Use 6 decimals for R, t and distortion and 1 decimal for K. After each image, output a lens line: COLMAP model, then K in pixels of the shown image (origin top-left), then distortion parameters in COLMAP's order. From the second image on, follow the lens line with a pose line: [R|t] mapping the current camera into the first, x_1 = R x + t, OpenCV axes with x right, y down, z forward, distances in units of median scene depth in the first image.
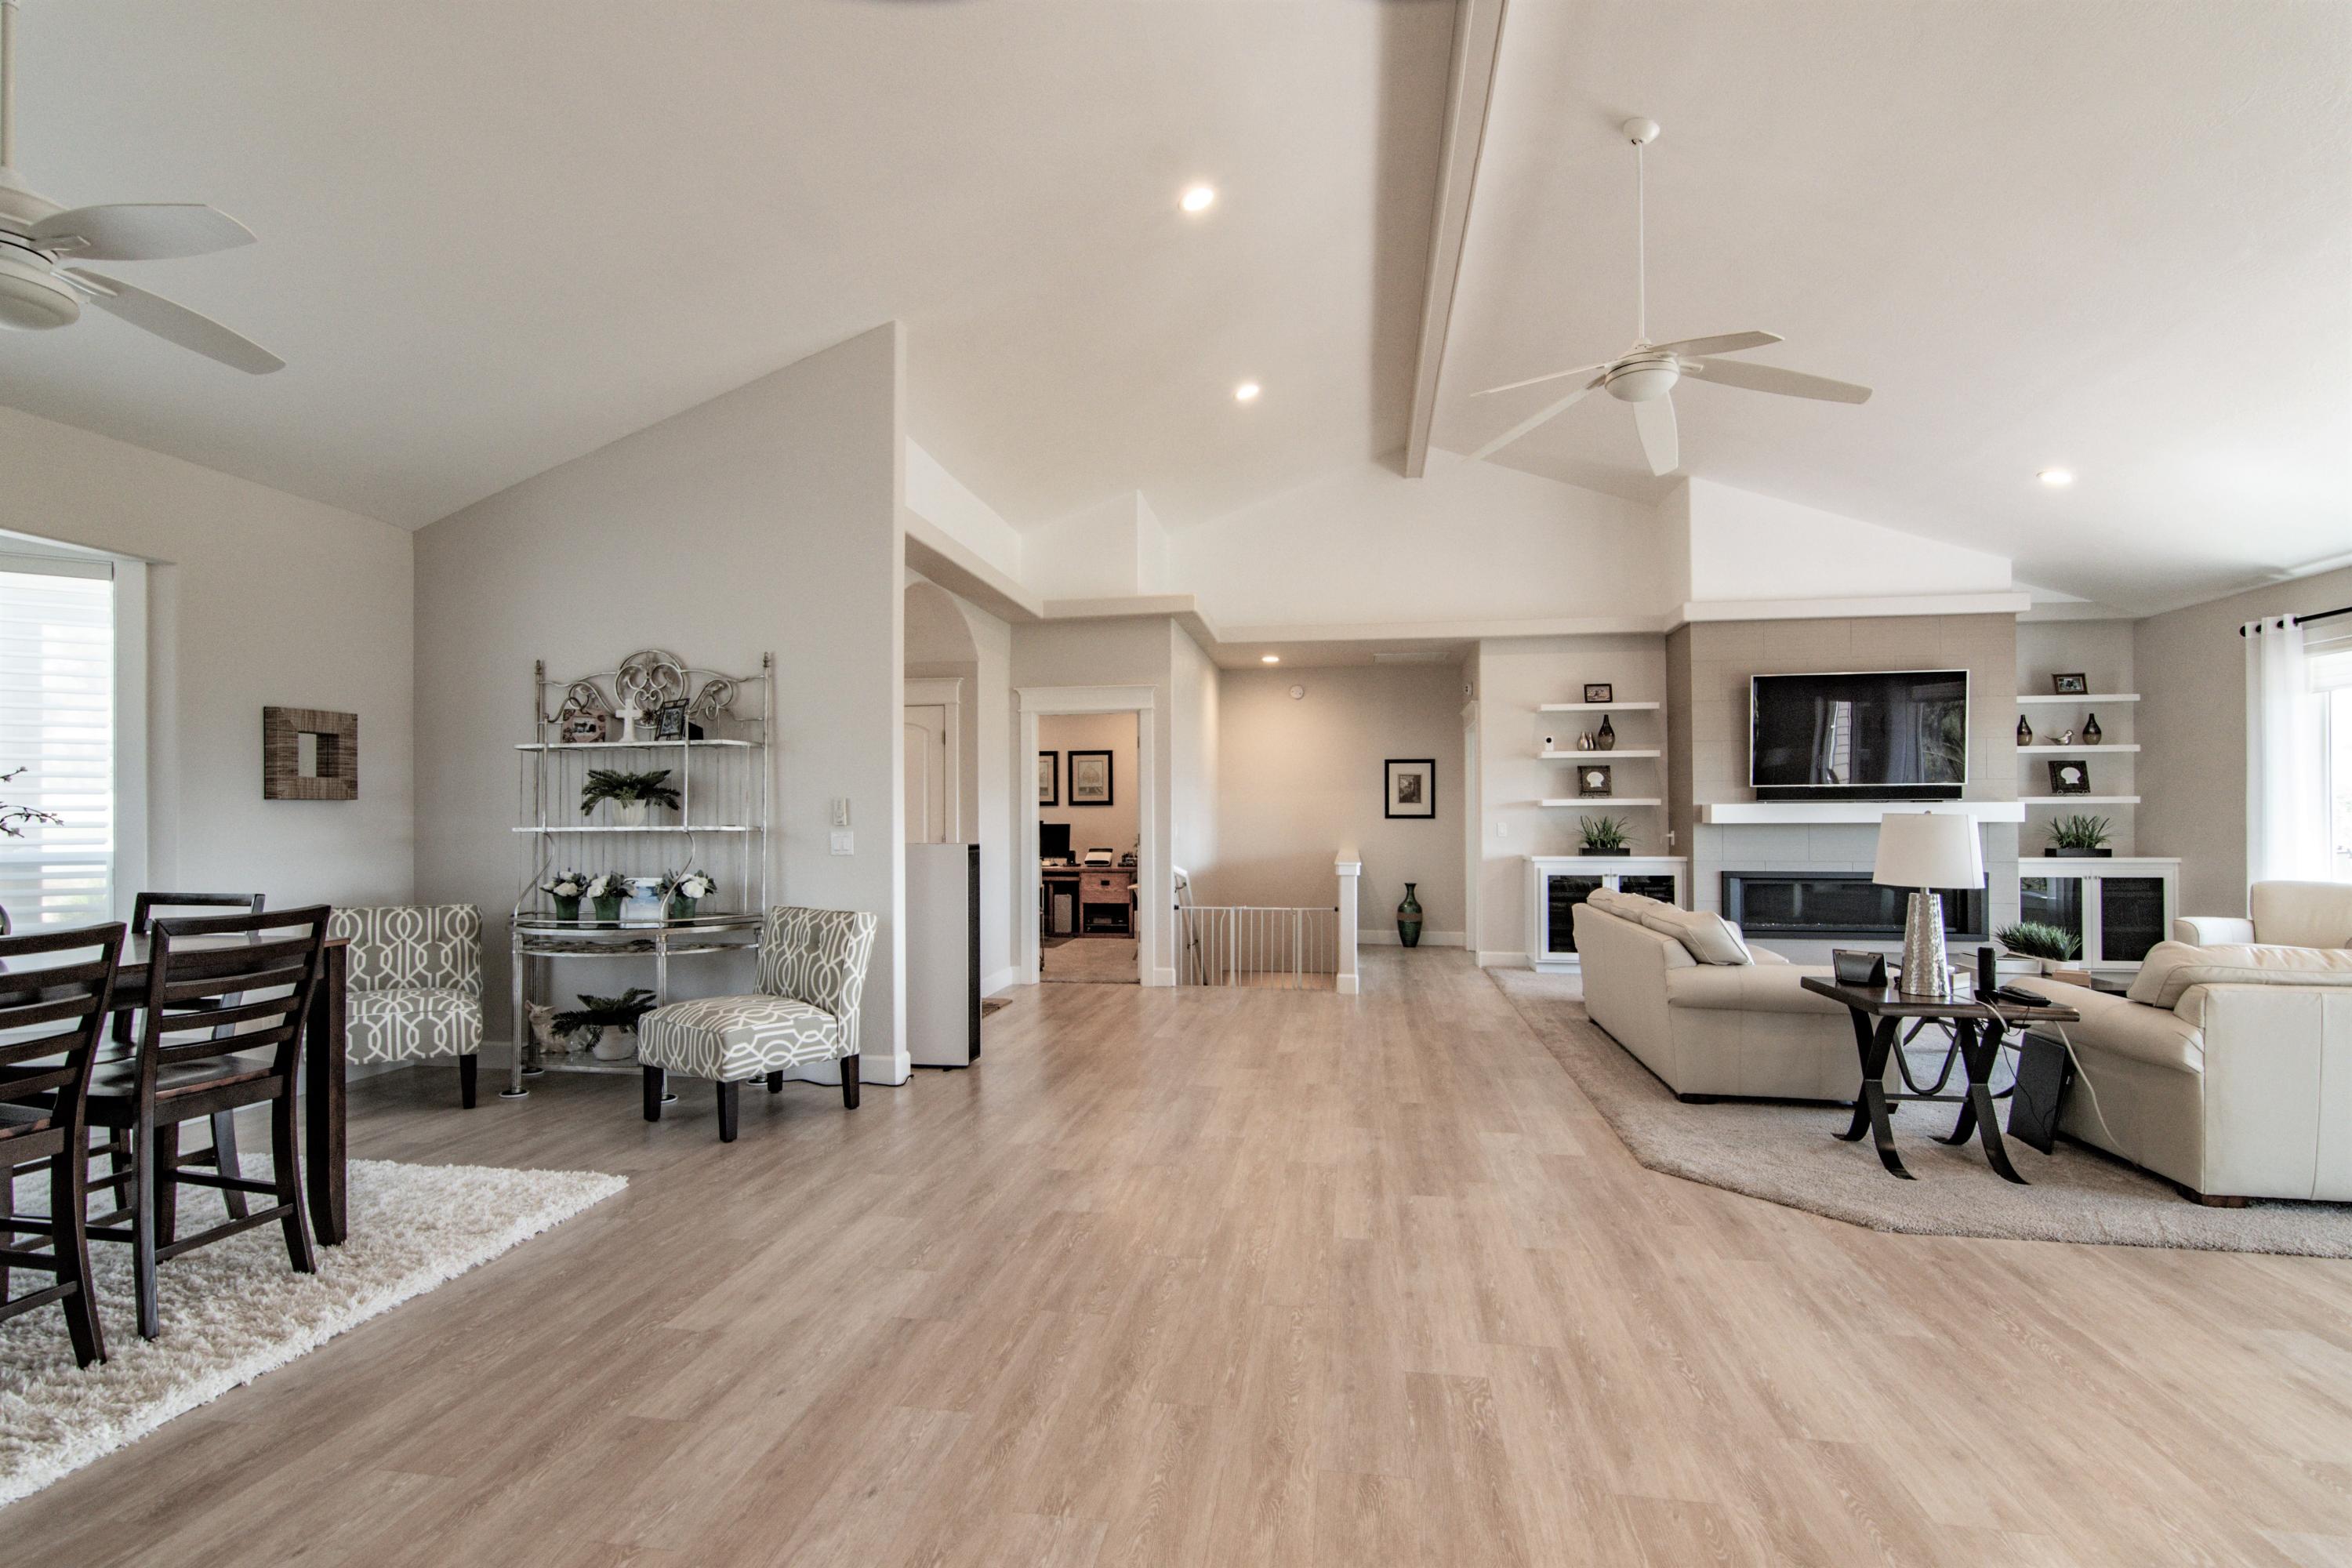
lens RADIAL K [[1132.8, 0, 1161.7], [0, 1132.8, 816.7], [0, 0, 1]] dist [0.001434, -0.000167]
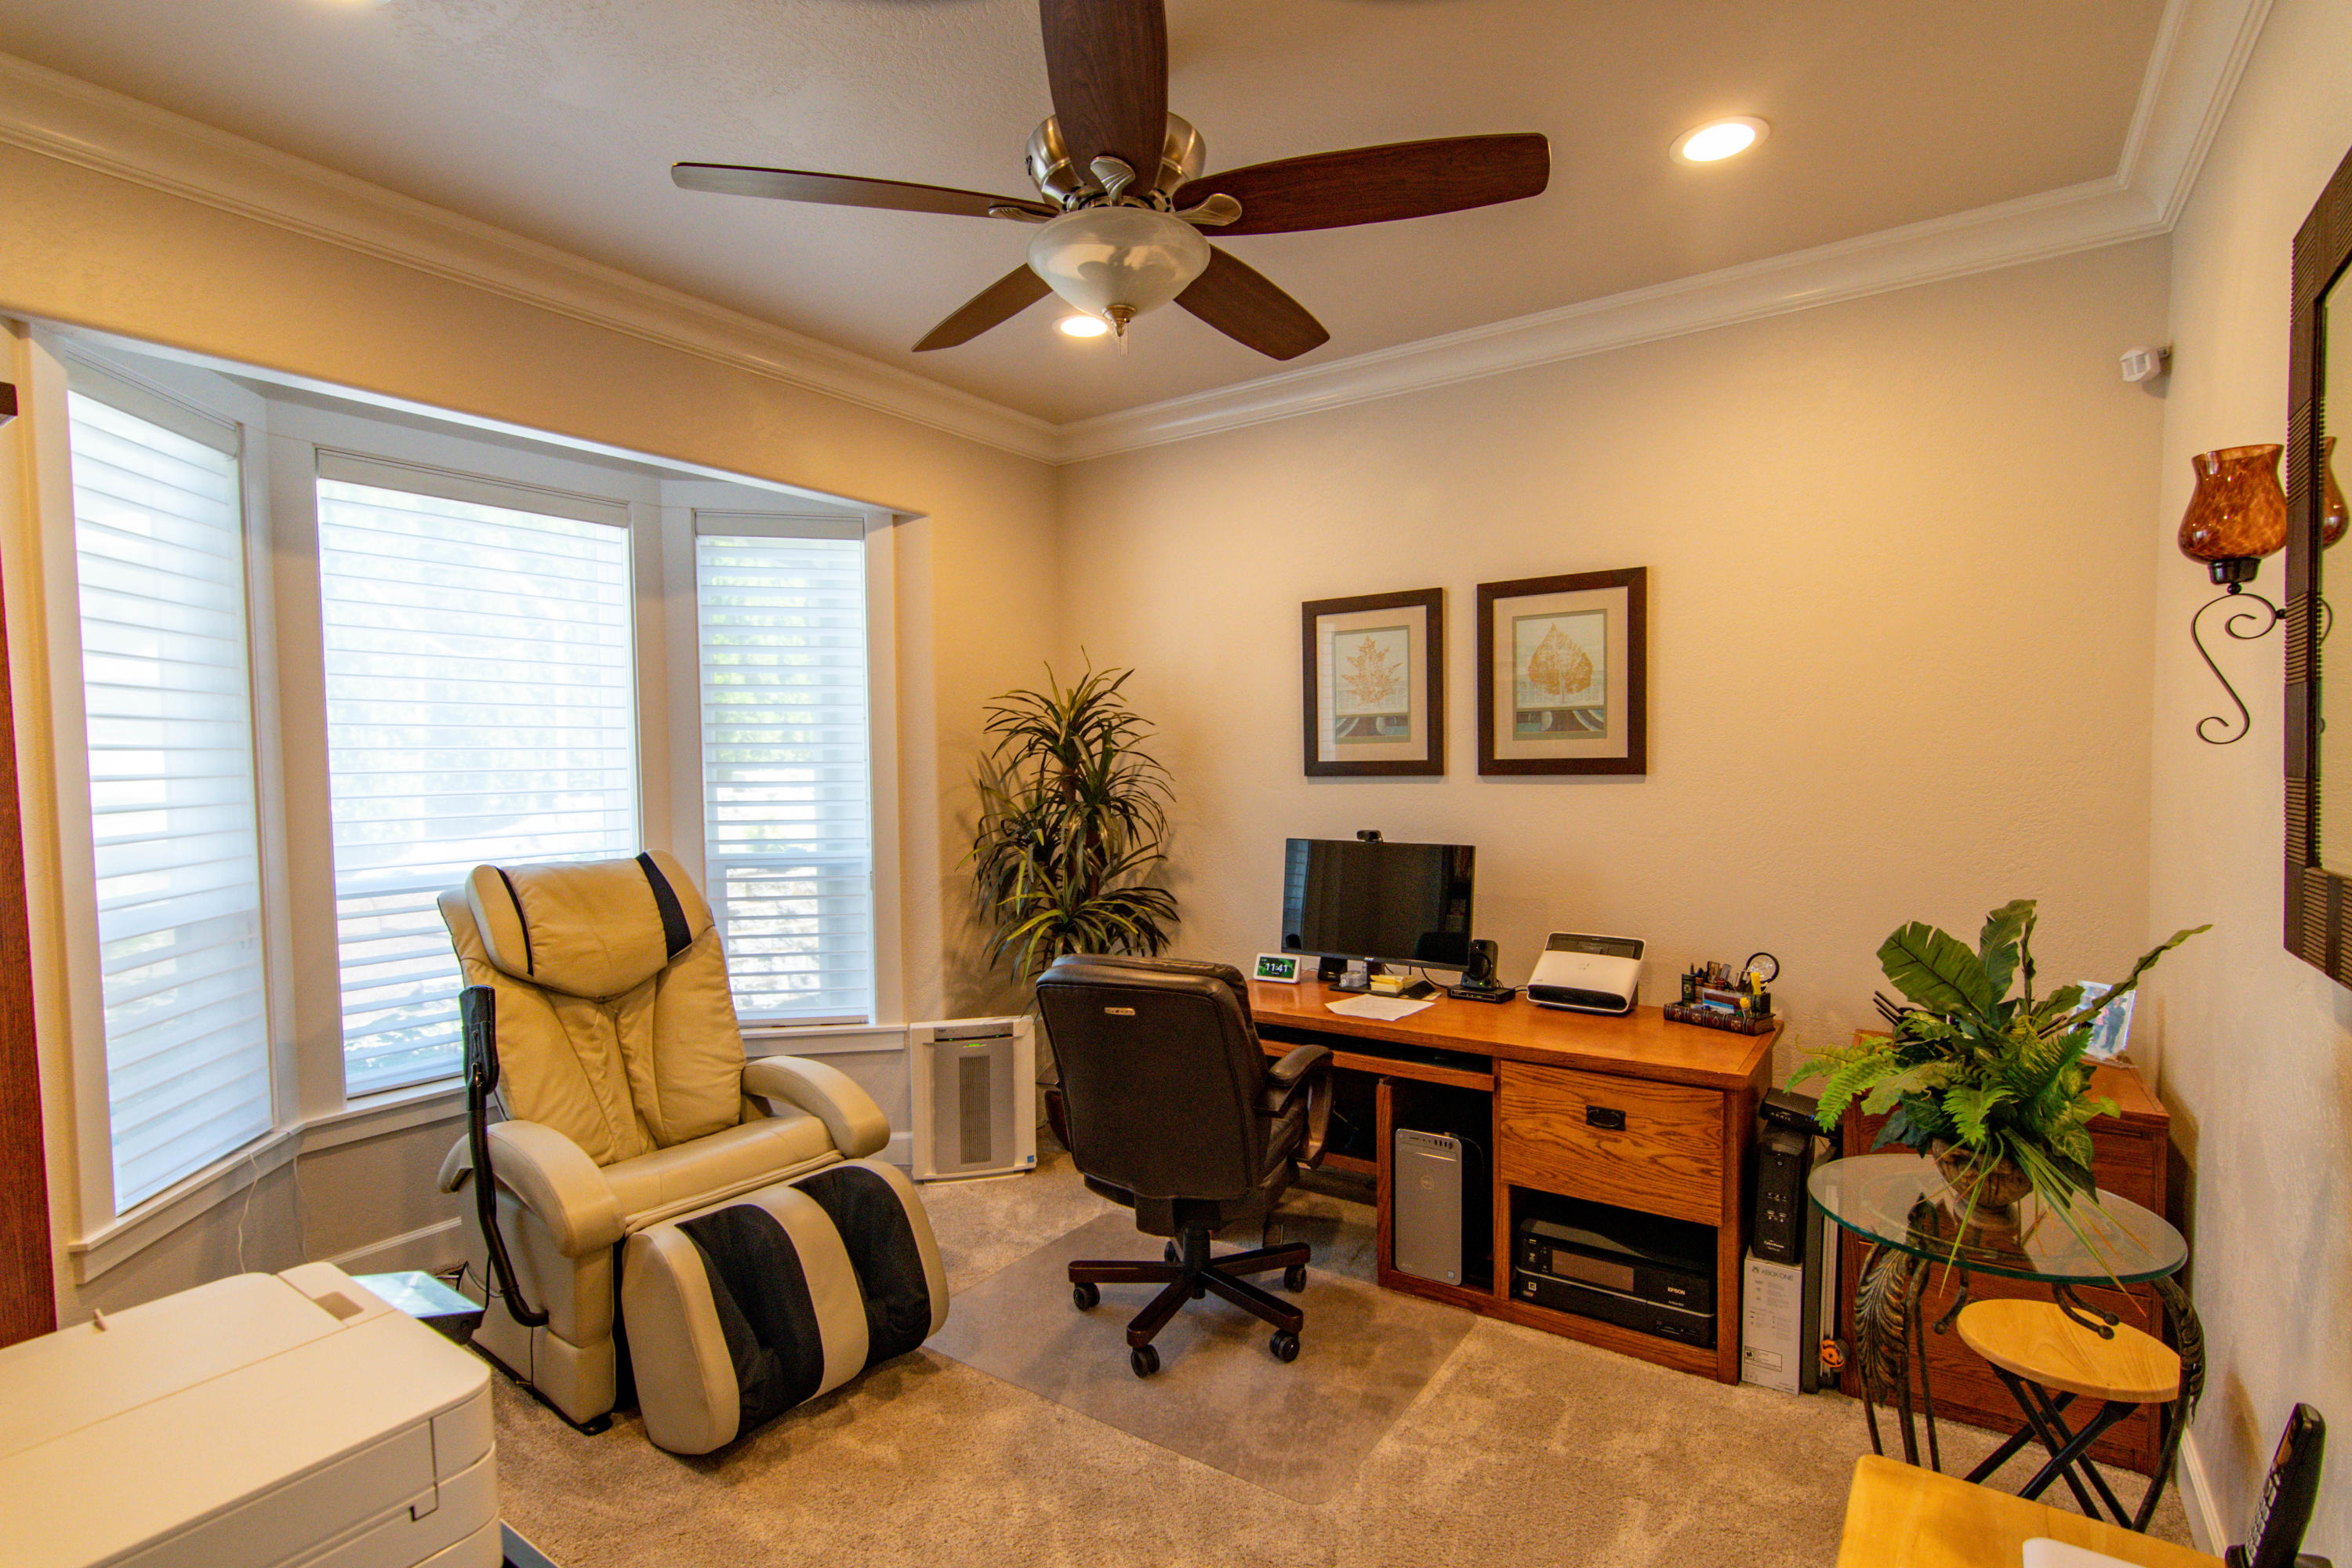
lens RADIAL K [[1132.8, 0, 1177.9], [0, 1132.8, 805.9], [0, 0, 1]] dist [0.001434, -0.000167]
pose [[0.904674, 0.006145, -0.426059, -0.063844], [0.011885, 0.999143, 0.039646, -0.032388], [0.425938, -0.040930, 0.903826, 1.574031]]
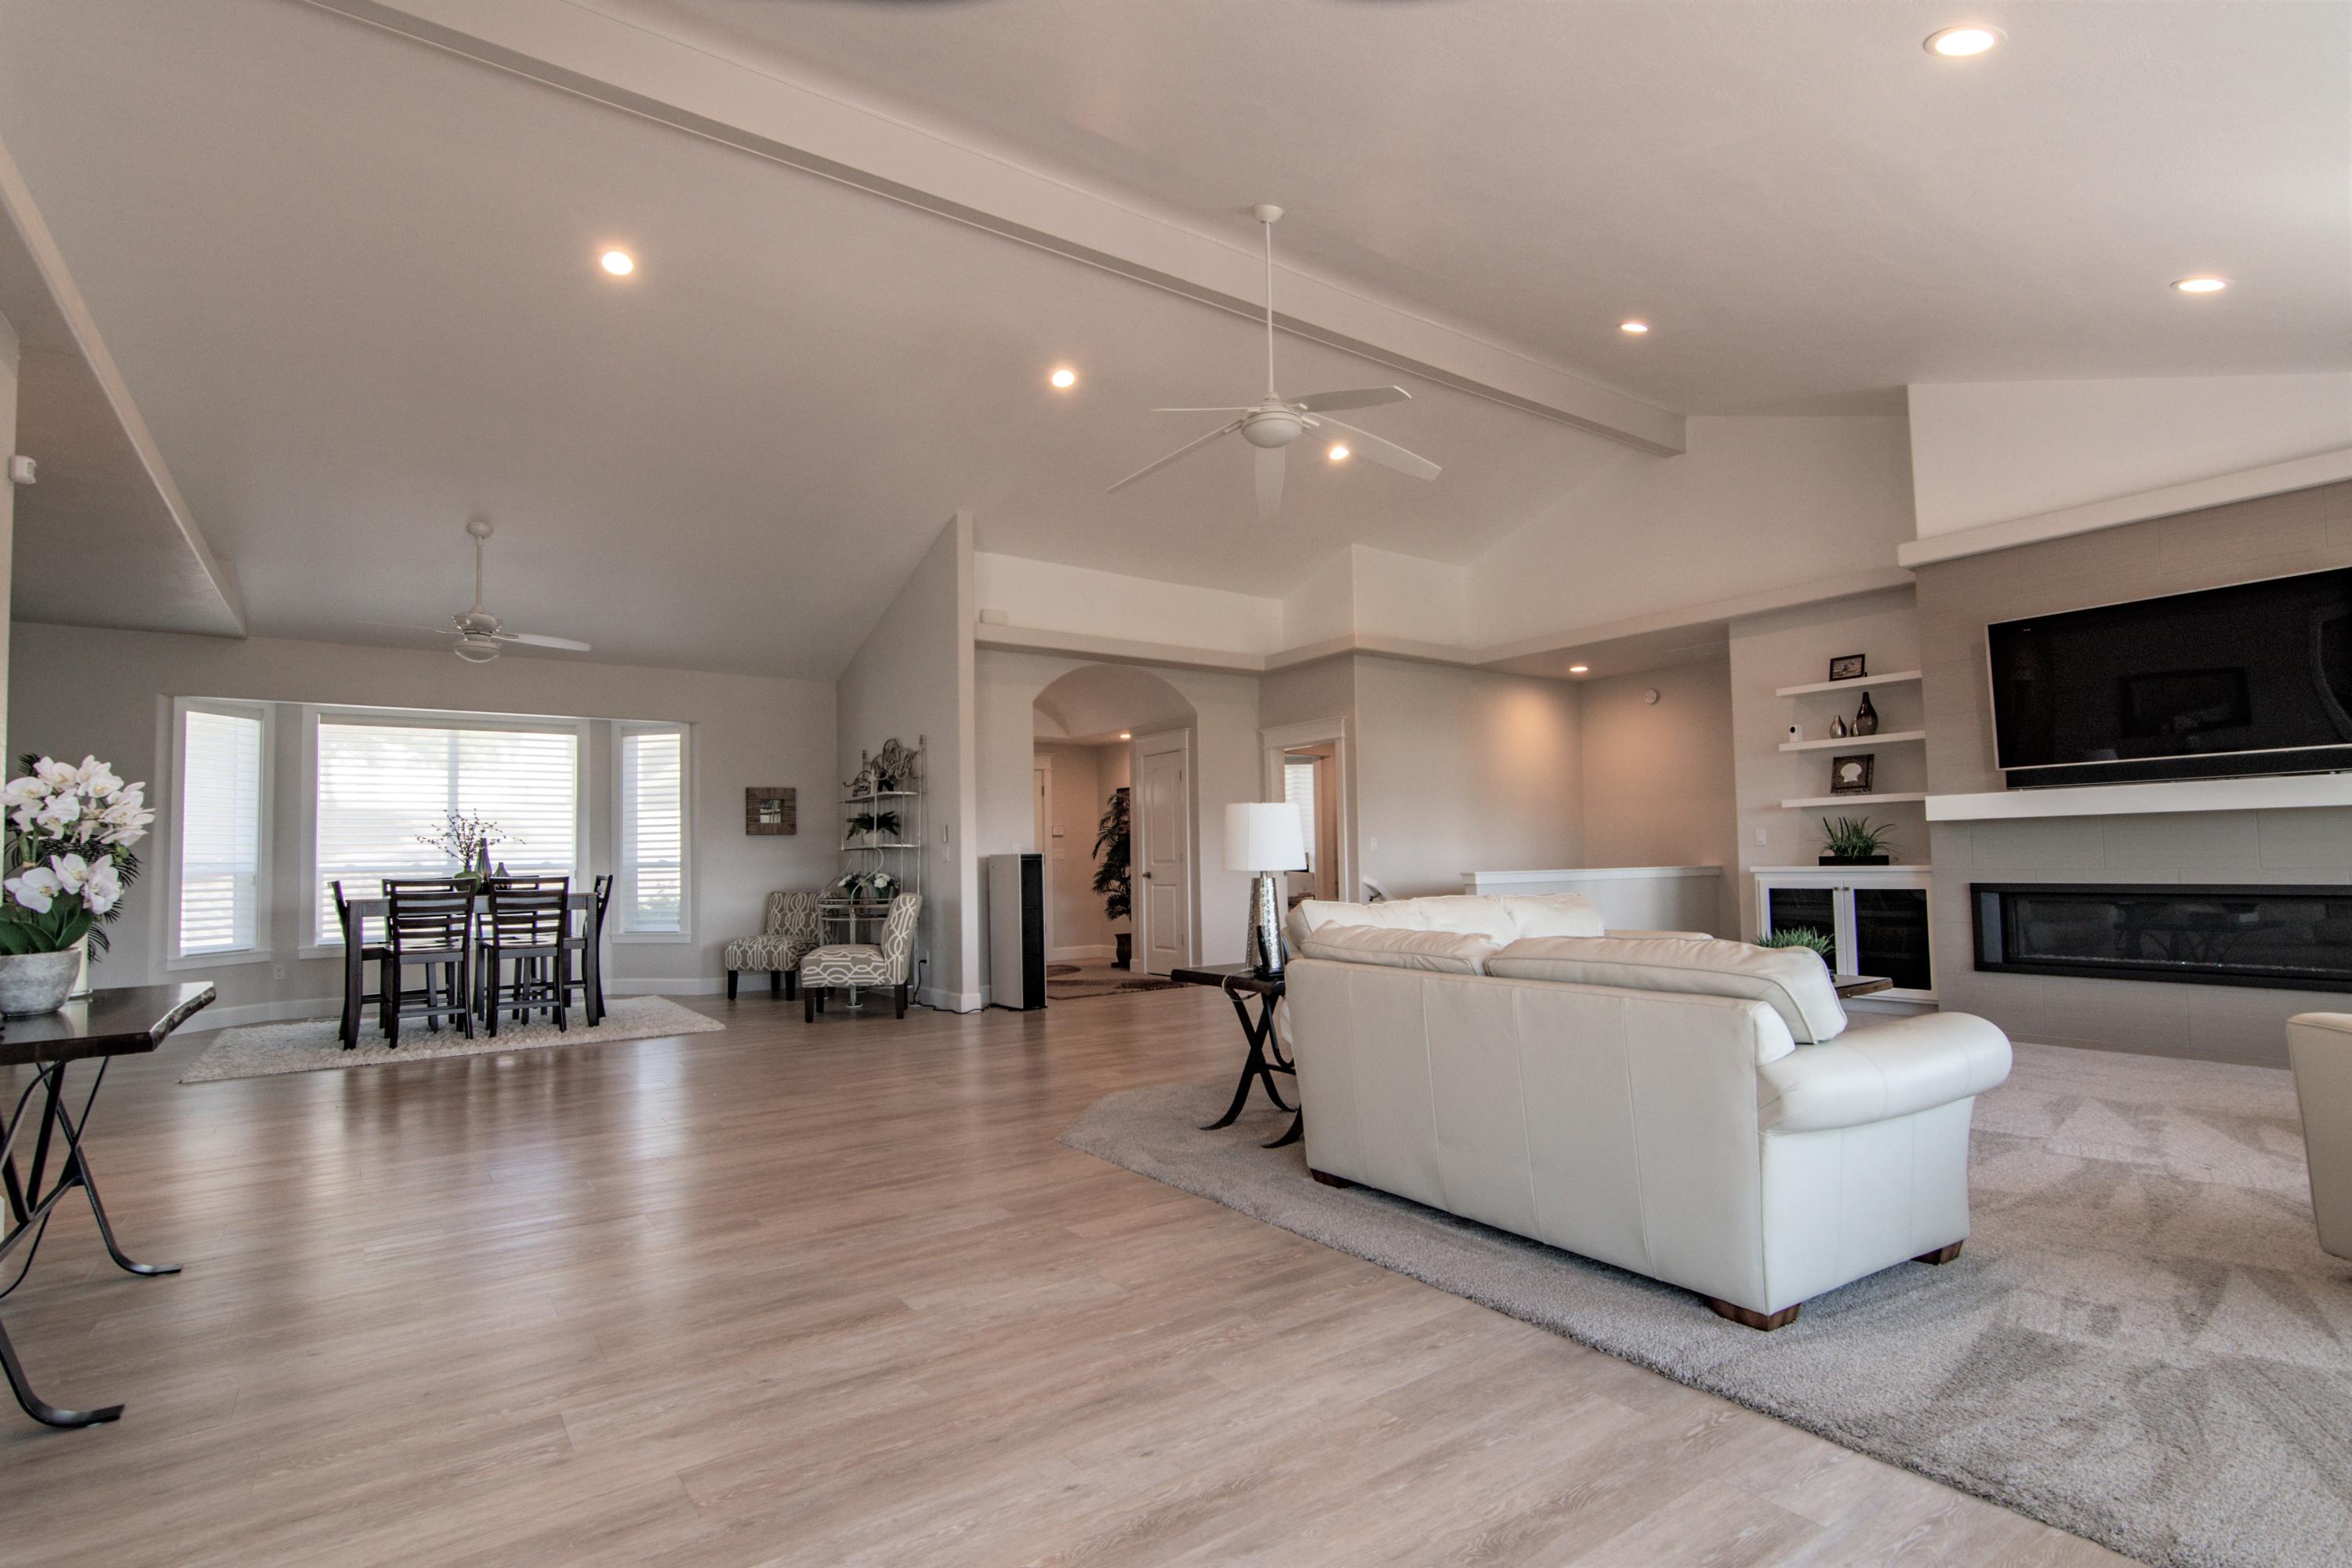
lens RADIAL K [[1132.8, 0, 1164.4], [0, 1132.8, 812.5], [0, 0, 1]] dist [0.001434, -0.000167]
pose [[0.706411, -0.040870, -0.706621, 1.000360], [0.016696, 0.999016, -0.041091, 0.034813], [0.707605, 0.017229, 0.706399, 0.117507]]
